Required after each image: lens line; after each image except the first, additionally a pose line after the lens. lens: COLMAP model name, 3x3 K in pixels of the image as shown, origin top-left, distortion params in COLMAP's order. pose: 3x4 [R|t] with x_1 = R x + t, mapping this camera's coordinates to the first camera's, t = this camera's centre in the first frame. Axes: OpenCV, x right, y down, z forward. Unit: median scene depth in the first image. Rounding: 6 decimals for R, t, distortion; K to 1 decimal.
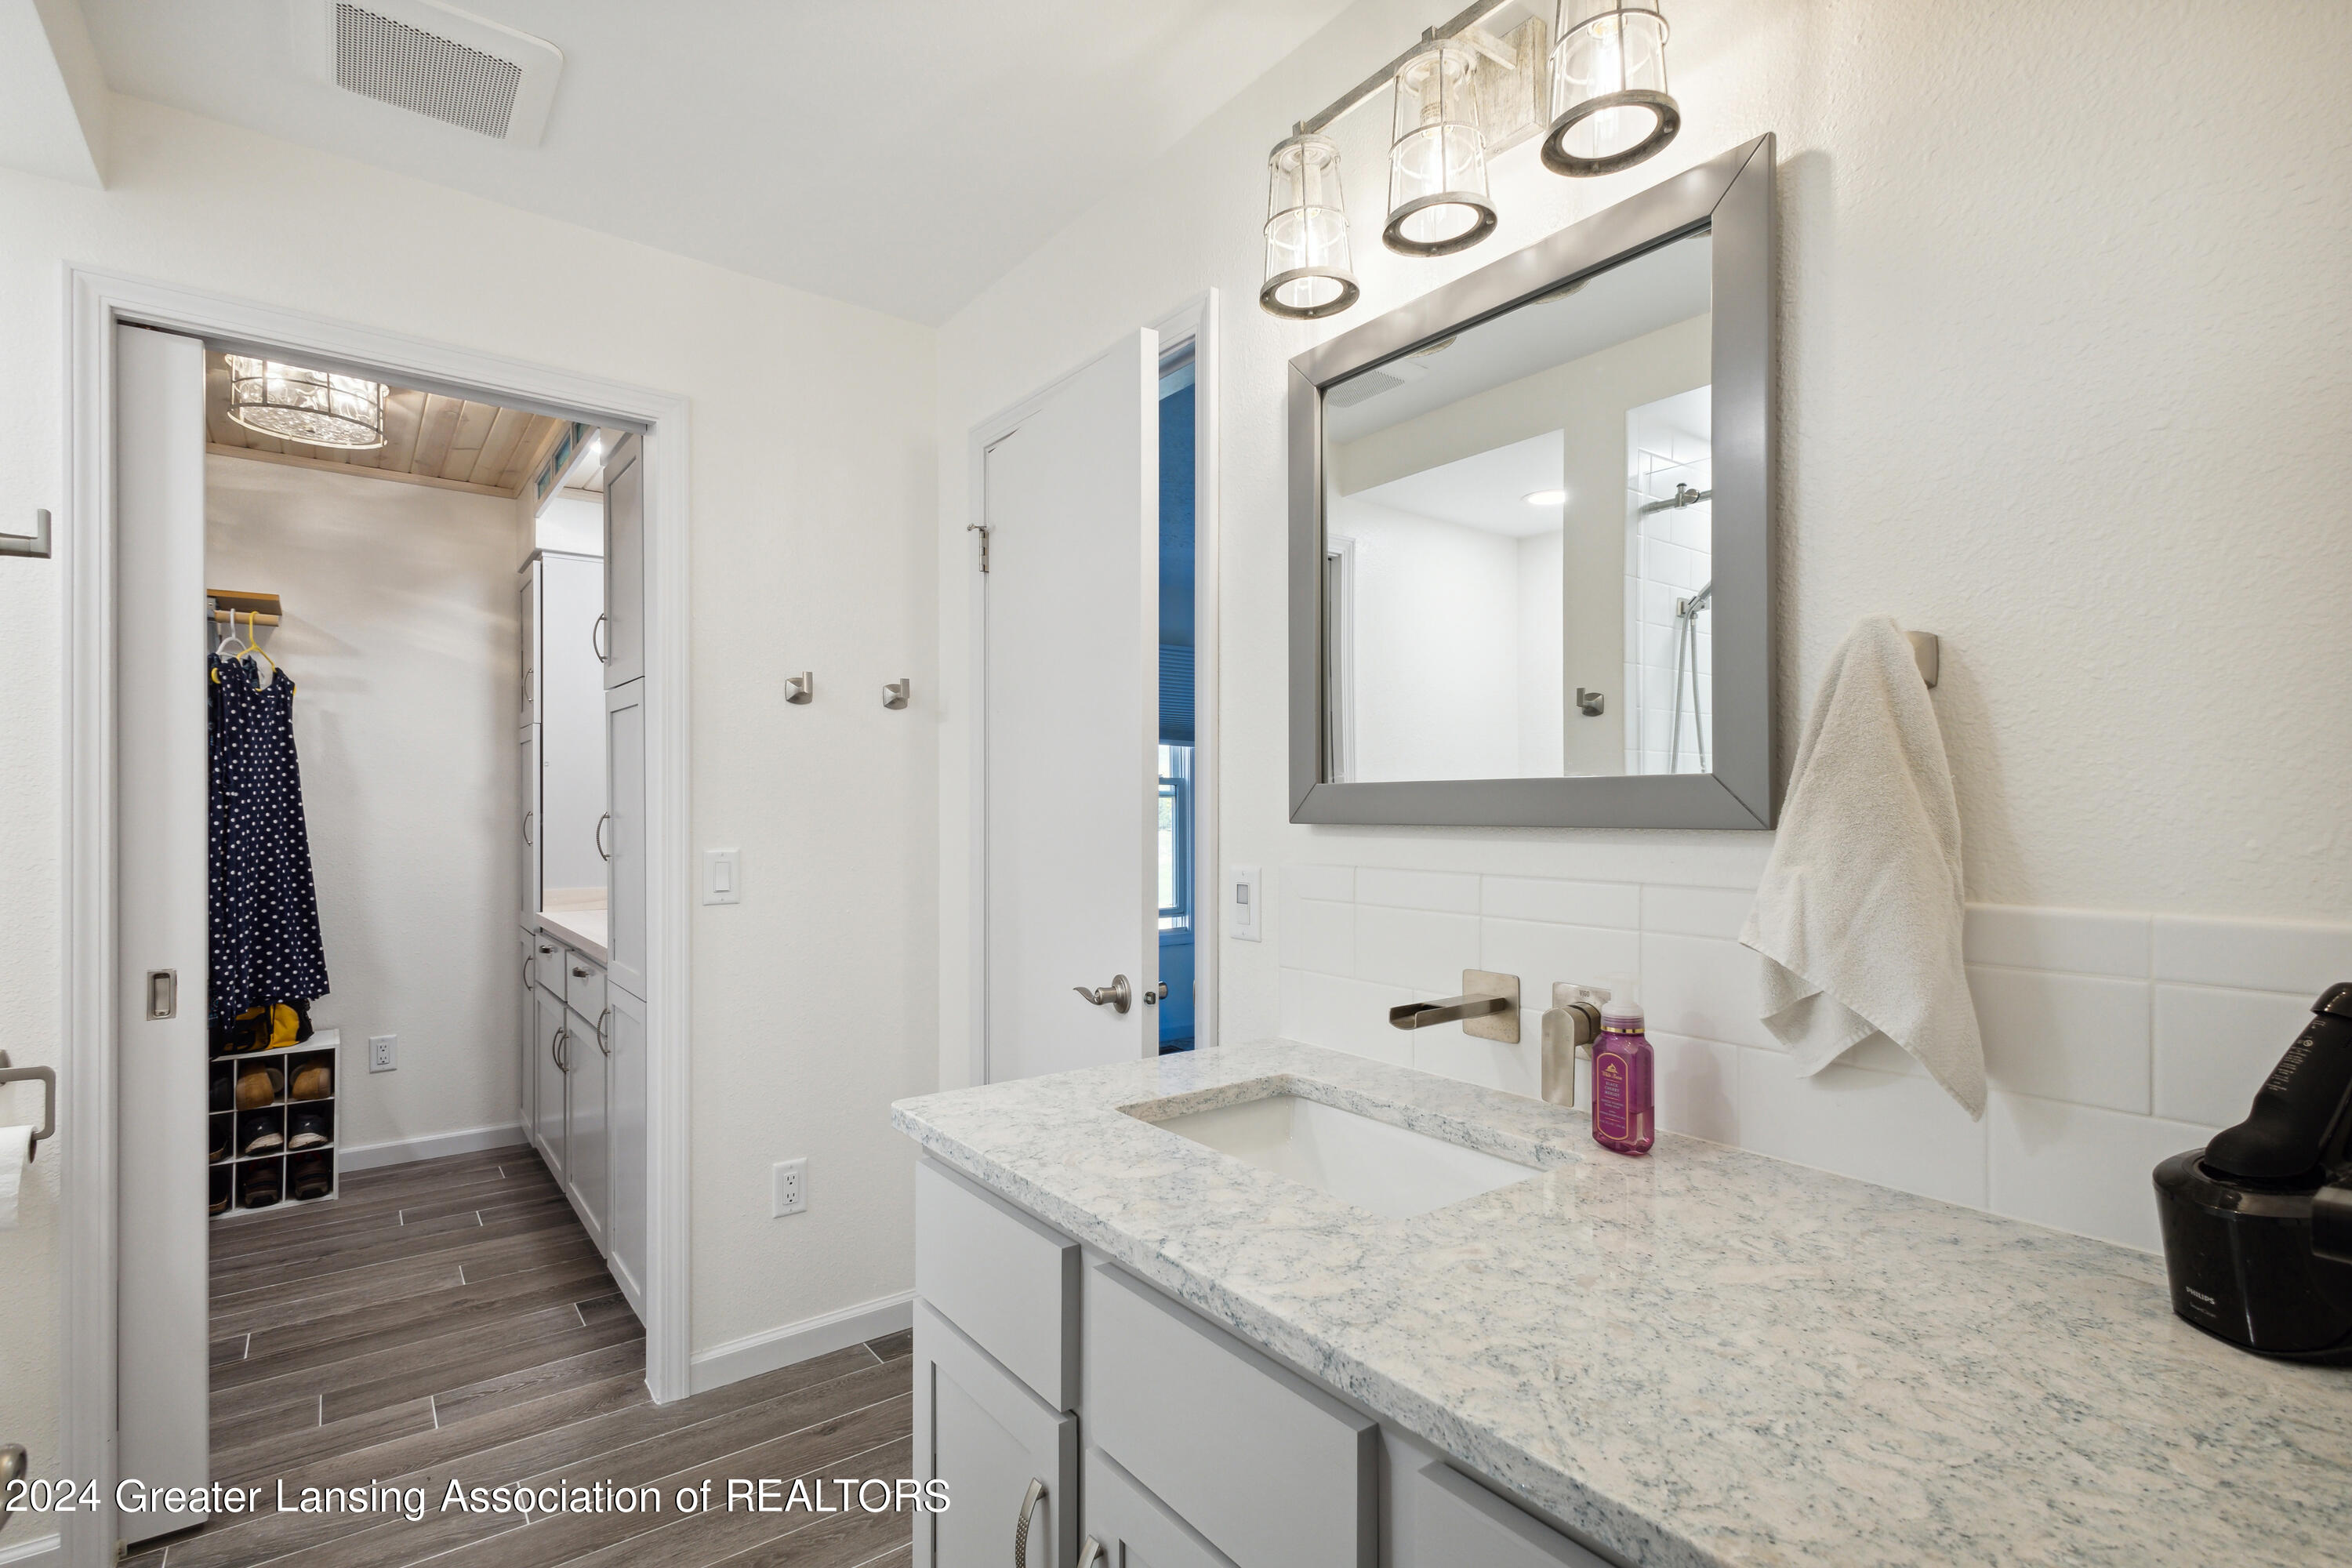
lens RADIAL K [[1112.1, 0, 1188.9], [0, 1112.1, 804.8], [0, 0, 1]] dist [0.009119, 0.000481]
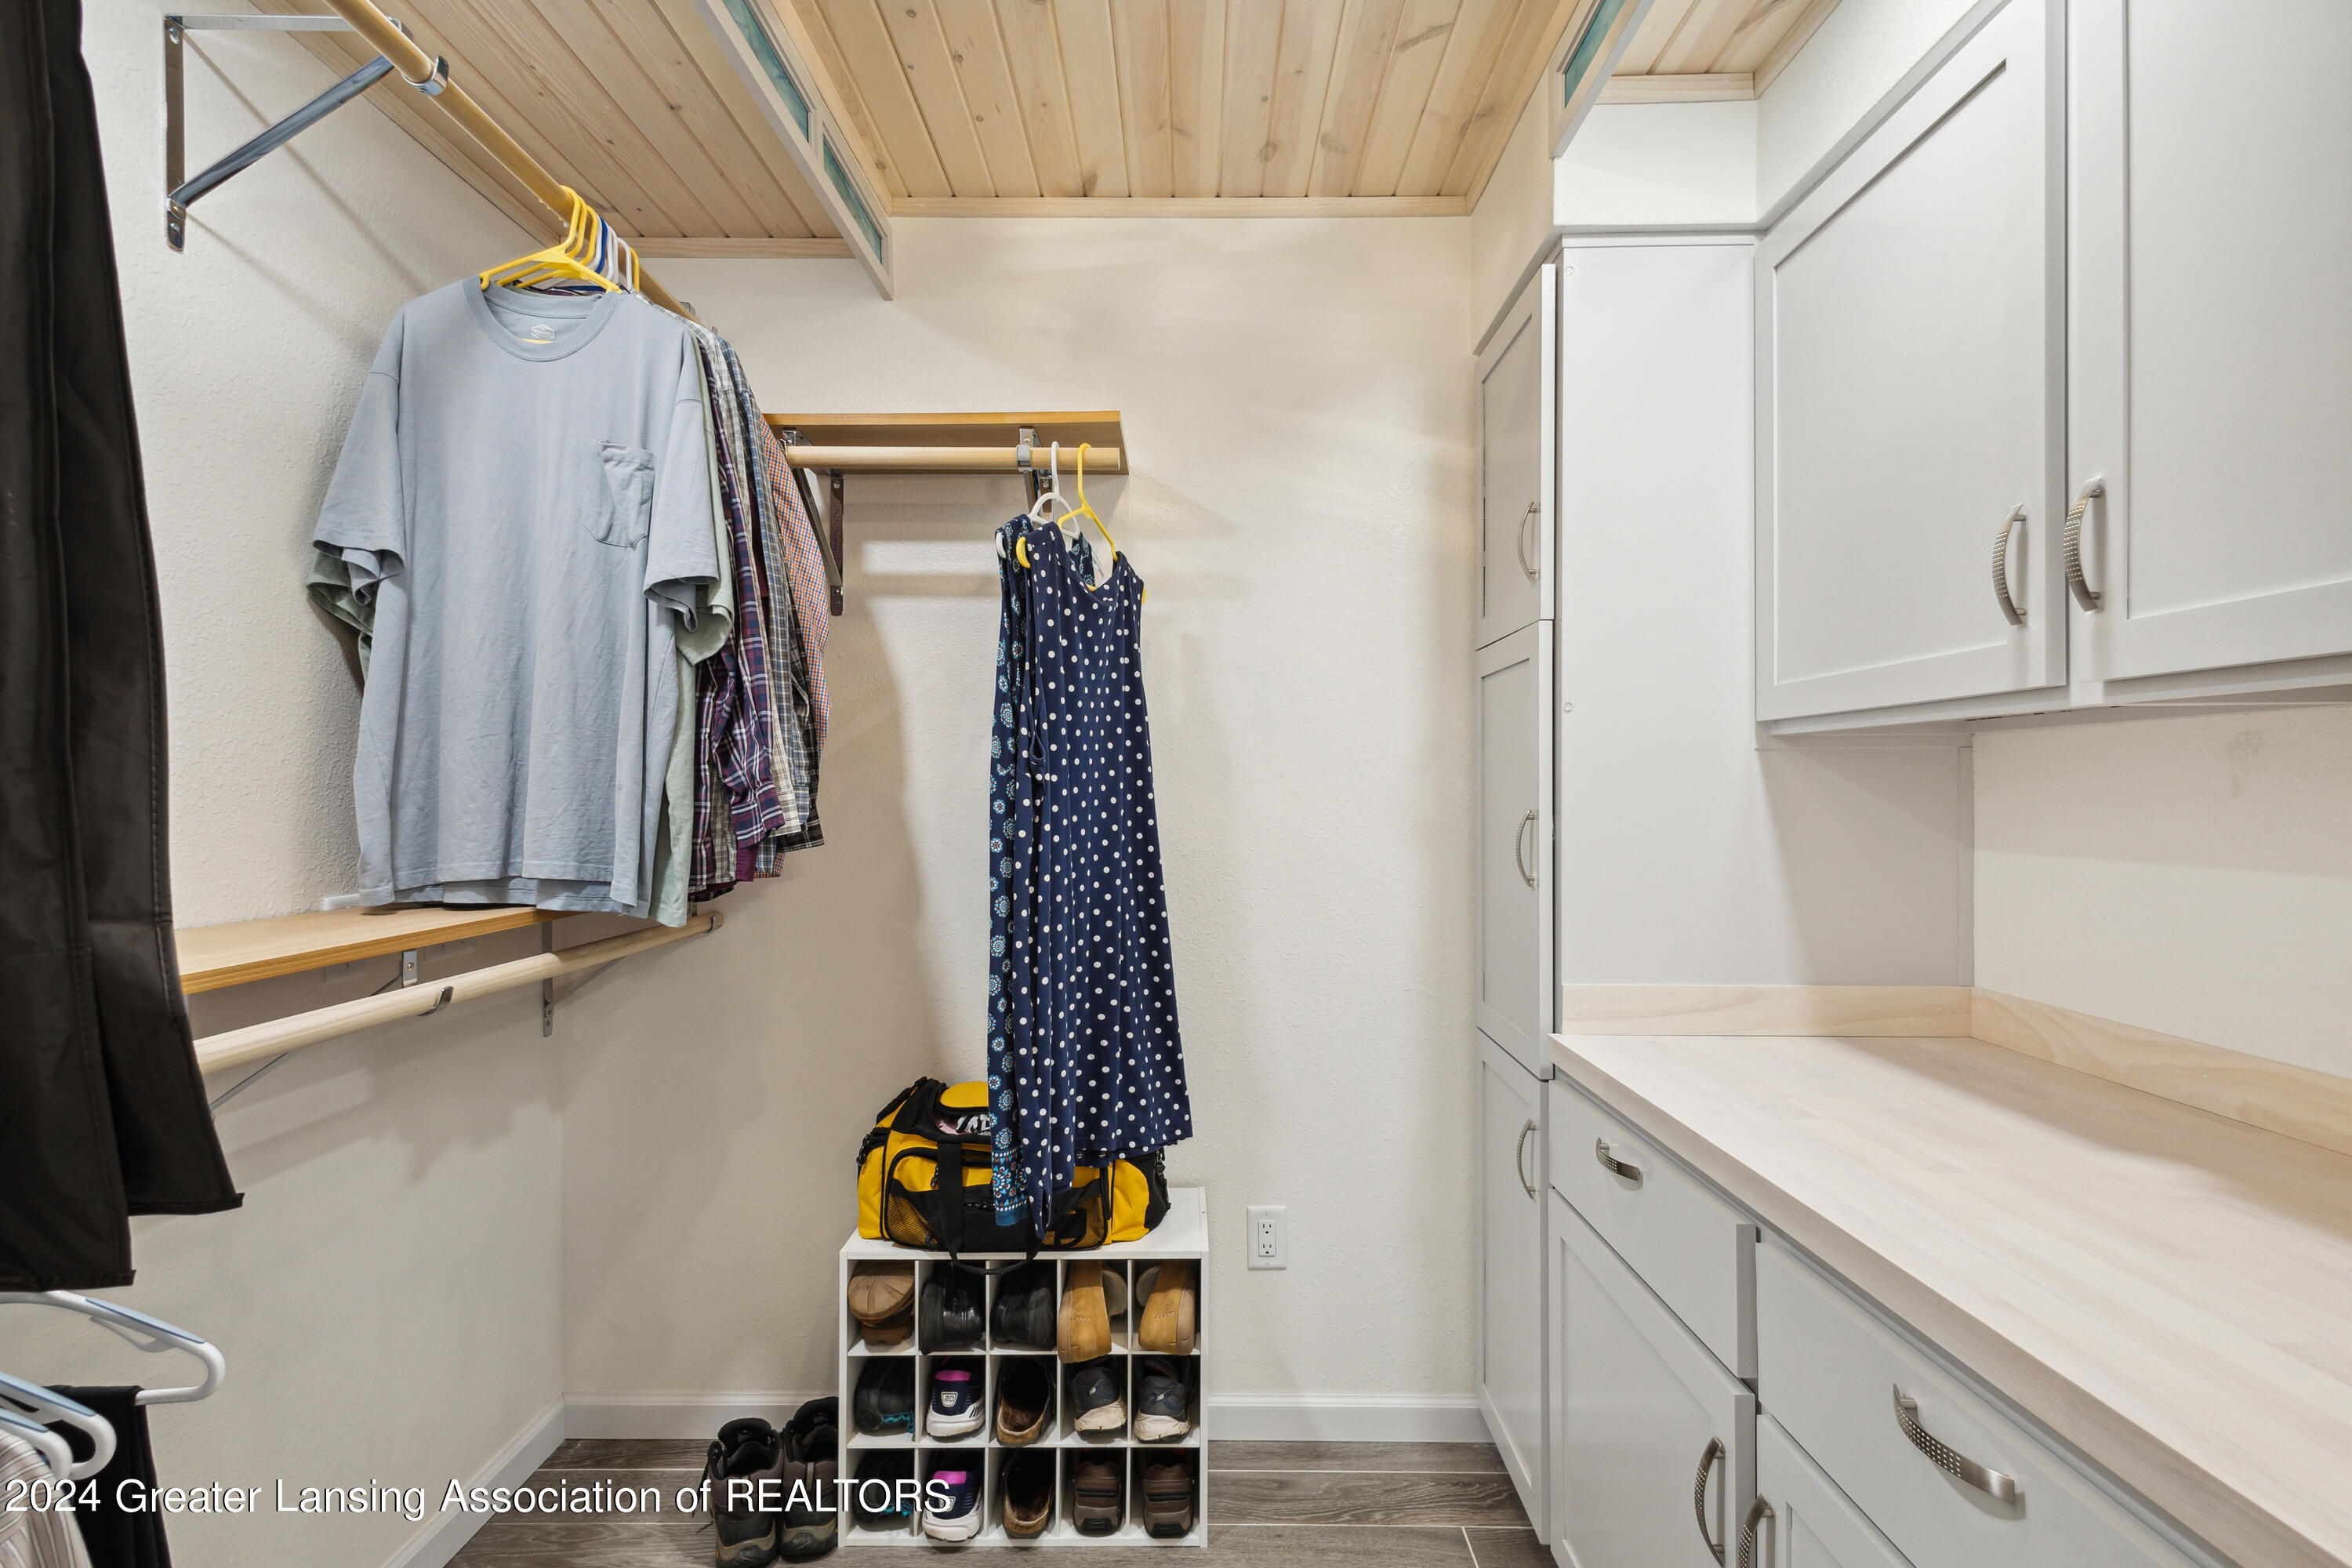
lens RADIAL K [[1112.1, 0, 1176.8], [0, 1112.1, 785.4], [0, 0, 1]] dist [0.009119, 0.000481]
pose [[0.785922, -0.001105, -0.618325, -0.450595], [0.000529, 0.999999, -0.001114, -0.005014], [0.618325, 0.000548, 0.785922, 0.584184]]
